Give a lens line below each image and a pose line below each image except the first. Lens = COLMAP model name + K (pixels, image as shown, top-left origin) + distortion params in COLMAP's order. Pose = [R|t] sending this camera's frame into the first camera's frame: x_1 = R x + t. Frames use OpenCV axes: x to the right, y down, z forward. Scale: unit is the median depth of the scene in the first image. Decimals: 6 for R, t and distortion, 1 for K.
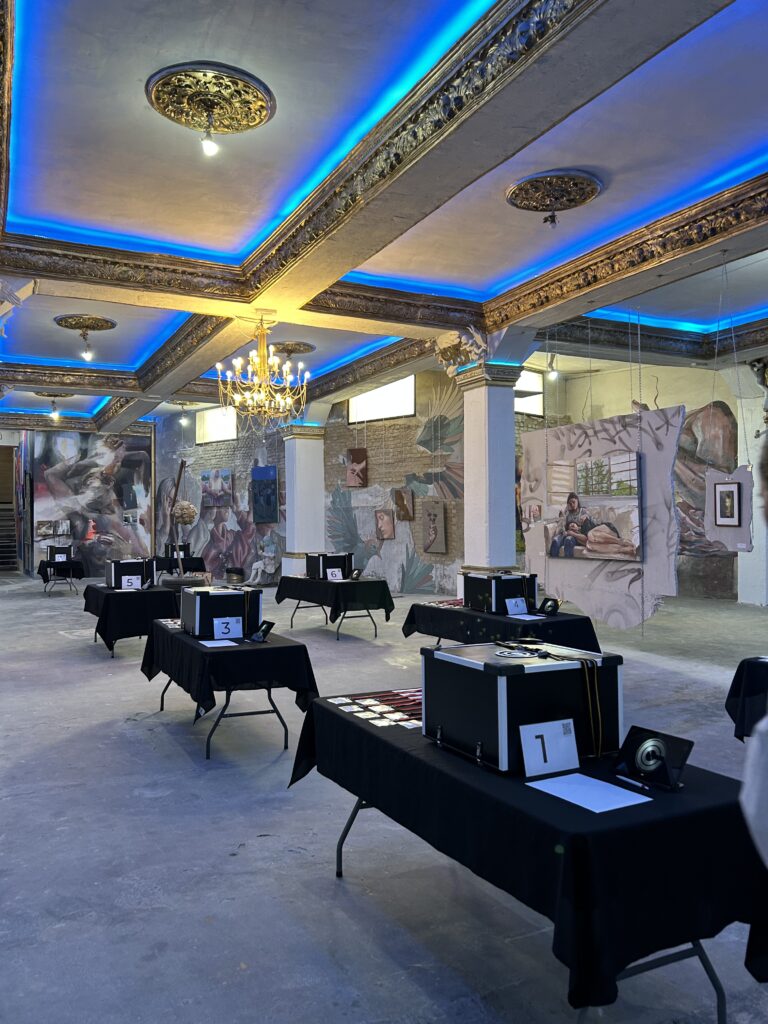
lens RADIAL K [[789.2, 0, 378.0], [0, 789.2, 511.8], [0, 0, 1]] dist [0.053603, -0.060094]
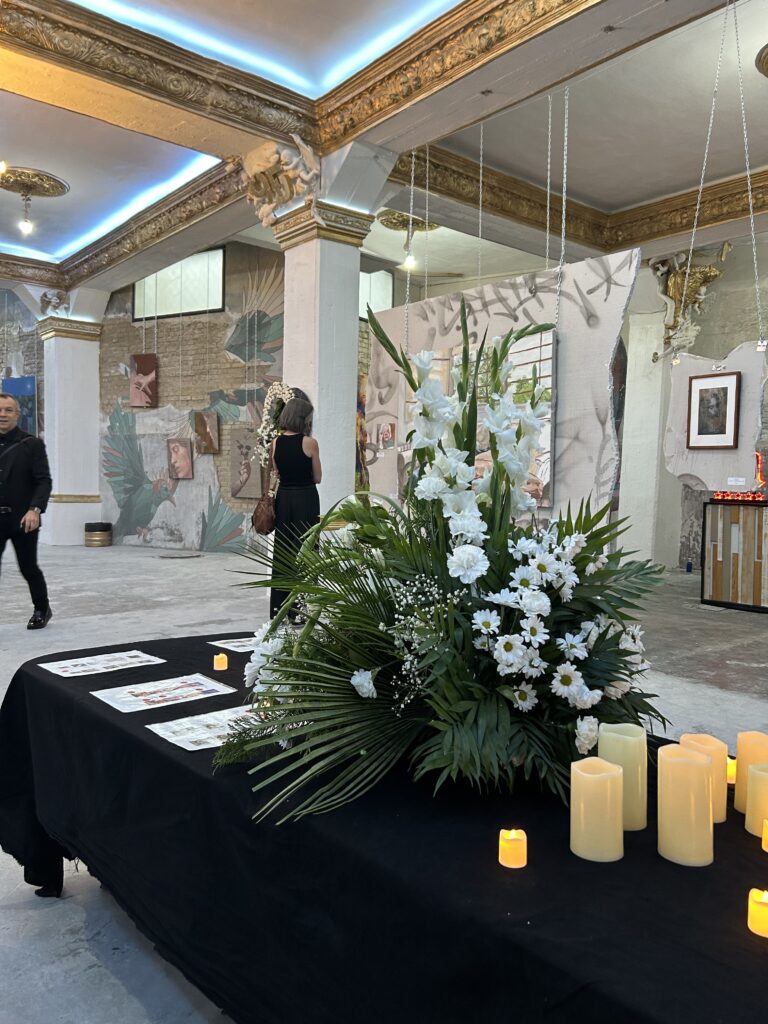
lens RADIAL K [[789.2, 0, 392.0], [0, 789.2, 510.1], [0, 0, 1]] dist [0.053603, -0.060094]
pose [[0.974456, 0.022666, 0.223434, 0.048801], [-0.034411, 0.998215, 0.048811, 0.027227], [-0.221928, -0.055253, 0.973496, 0.298554]]
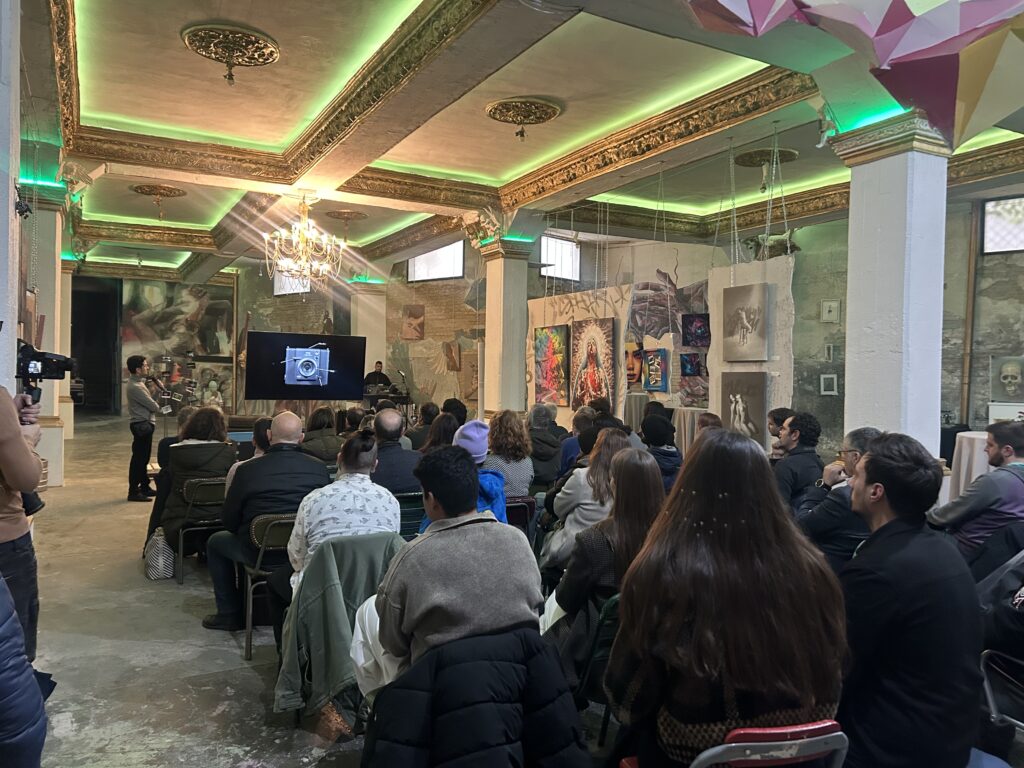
lens RADIAL K [[789.2, 0, 508.7], [0, 789.2, 397.7], [0, 0, 1]] dist [0.053603, -0.060094]
pose [[0.999330, 0.022470, 0.028874, 0.104448], [-0.023752, 0.998712, 0.044828, -0.004011], [-0.027830, -0.045484, 0.998577, -0.164106]]
